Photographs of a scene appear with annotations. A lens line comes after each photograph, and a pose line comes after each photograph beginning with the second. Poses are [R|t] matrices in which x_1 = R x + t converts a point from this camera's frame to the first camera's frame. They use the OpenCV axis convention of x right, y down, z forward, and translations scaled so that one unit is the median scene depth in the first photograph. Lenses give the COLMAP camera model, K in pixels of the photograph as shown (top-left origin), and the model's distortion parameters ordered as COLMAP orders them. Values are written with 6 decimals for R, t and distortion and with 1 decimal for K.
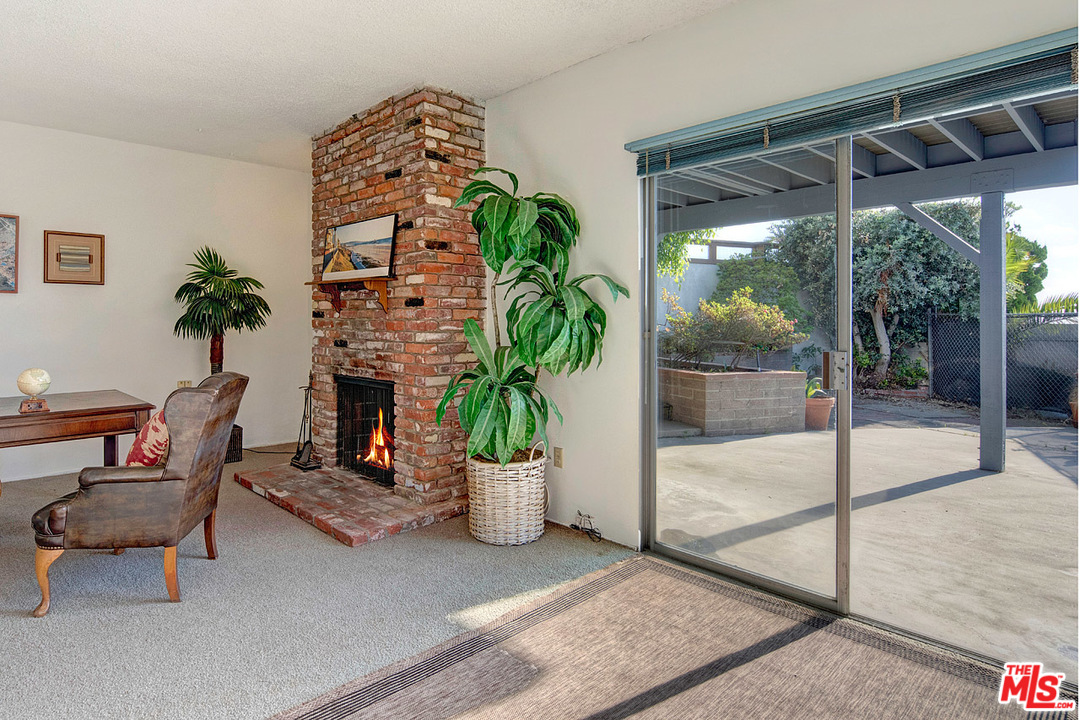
lens RADIAL K [[606.3, 0, 469.1], [0, 606.3, 324.4], [0, 0, 1]] dist [0.029293, -0.000218]
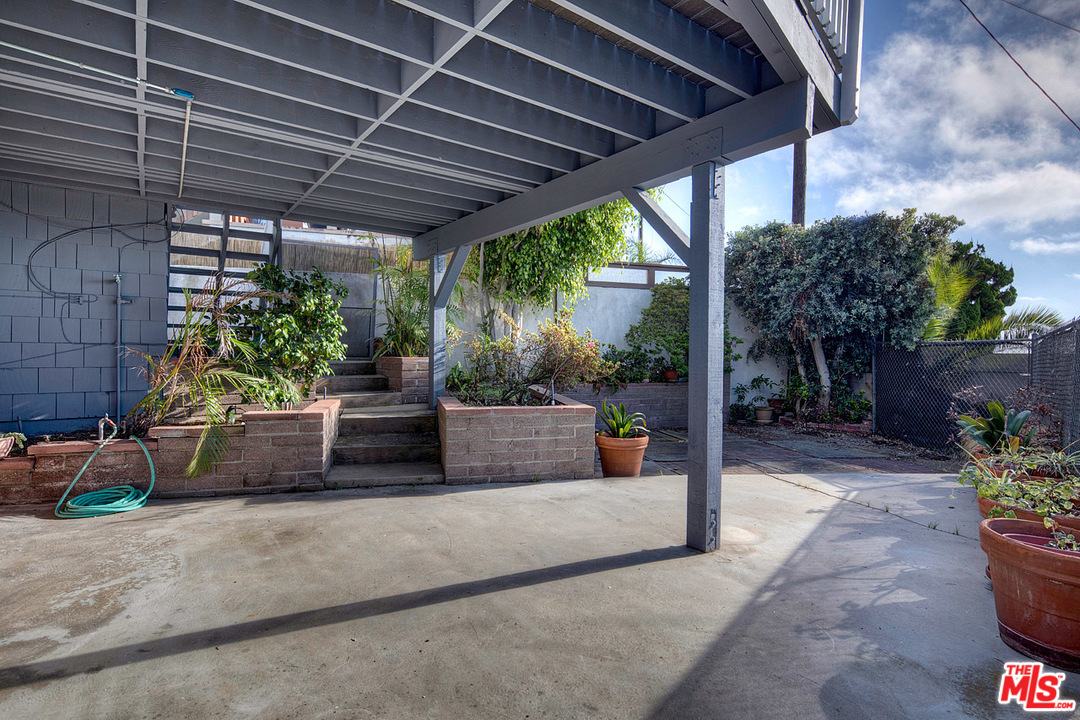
lens RADIAL K [[534.6, 0, 540.0], [0, 534.6, 360.0], [0, 0, 1]] dist [0.023606, 0.000197]
pose [[0.997000, 0.007804, -0.077004, 0.354393], [-0.006880, 0.999901, 0.012256, 0.003467], [0.077092, -0.011690, 0.996955, 0.179874]]
